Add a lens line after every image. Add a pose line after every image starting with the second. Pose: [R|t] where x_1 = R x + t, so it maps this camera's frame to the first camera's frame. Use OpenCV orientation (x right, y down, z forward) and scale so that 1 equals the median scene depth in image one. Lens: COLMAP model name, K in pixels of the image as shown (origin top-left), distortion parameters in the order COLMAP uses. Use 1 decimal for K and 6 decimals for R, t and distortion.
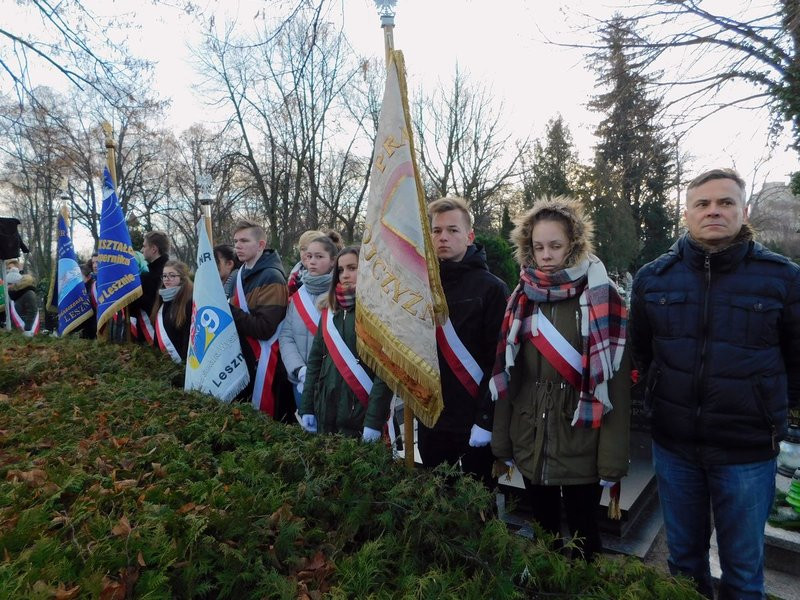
lens RADIAL K [[538.1, 0, 400.1], [0, 538.1, 296.0], [0, 0, 1]] dist [-0.063092, 0.066888]
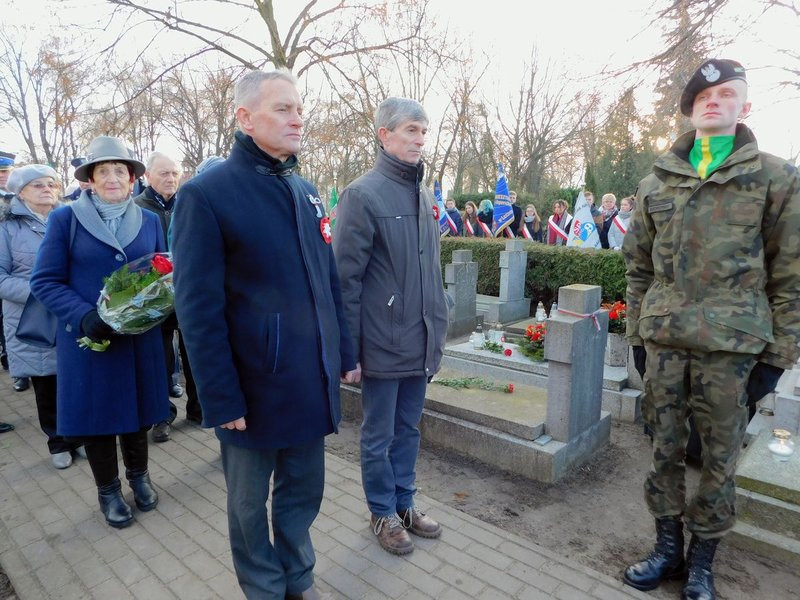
lens RADIAL K [[538.1, 0, 400.1], [0, 538.1, 296.0], [0, 0, 1]] dist [-0.063092, 0.066888]
pose [[0.999169, 0.013067, -0.038601, -0.247723], [-0.008967, 0.994482, 0.104521, 0.024505], [0.039753, -0.104088, 0.993773, -0.360969]]
